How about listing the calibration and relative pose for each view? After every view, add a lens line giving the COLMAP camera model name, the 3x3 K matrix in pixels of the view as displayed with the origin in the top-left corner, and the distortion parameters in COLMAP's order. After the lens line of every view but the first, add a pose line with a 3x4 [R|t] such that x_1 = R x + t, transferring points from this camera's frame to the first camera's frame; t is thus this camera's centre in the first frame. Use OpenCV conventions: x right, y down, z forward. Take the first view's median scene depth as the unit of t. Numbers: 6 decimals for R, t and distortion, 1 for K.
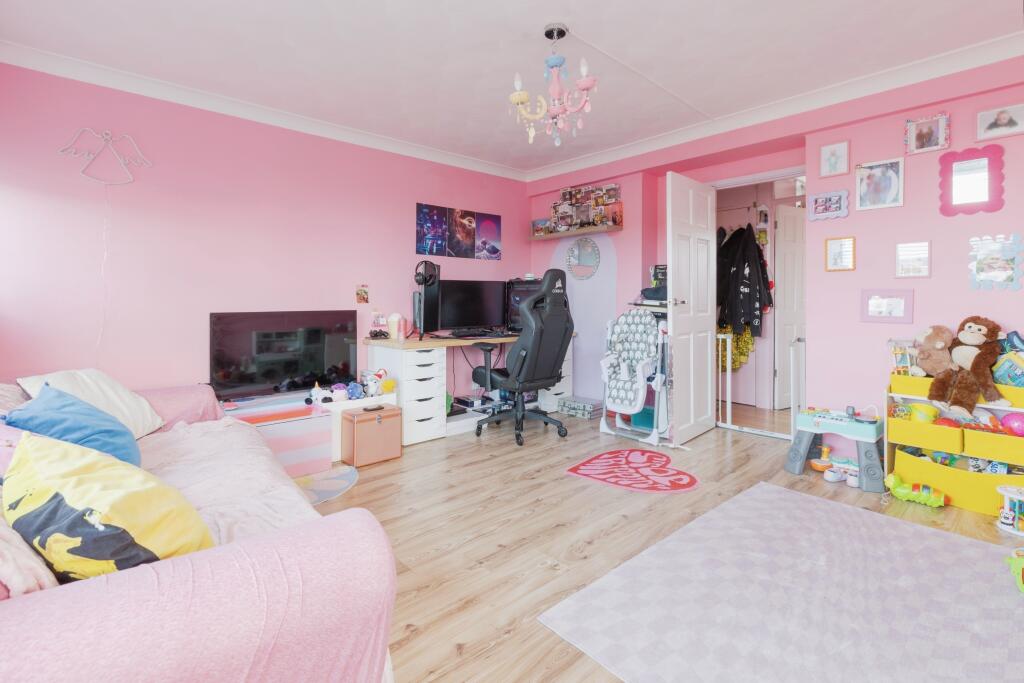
lens RADIAL K [[482.0, 0, 519.4], [0, 482.0, 307.5], [0, 0, 1]] dist [0.000176, -0.000248]
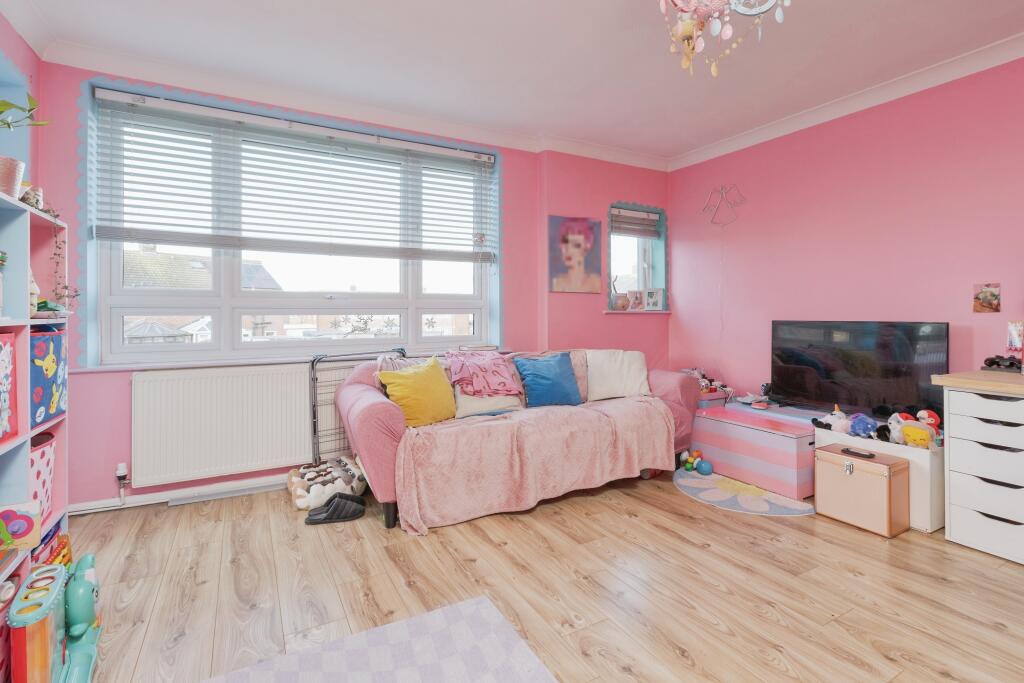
lens RADIAL K [[482.0, 0, 519.4], [0, 482.0, 307.5], [0, 0, 1]] dist [0.000176, -0.000248]
pose [[-0.225224, -0.007157, -0.974281, 0.924279], [-0.007804, 0.999954, -0.005542, -0.014324], [0.974276, 0.006355, -0.225269, 1.103455]]
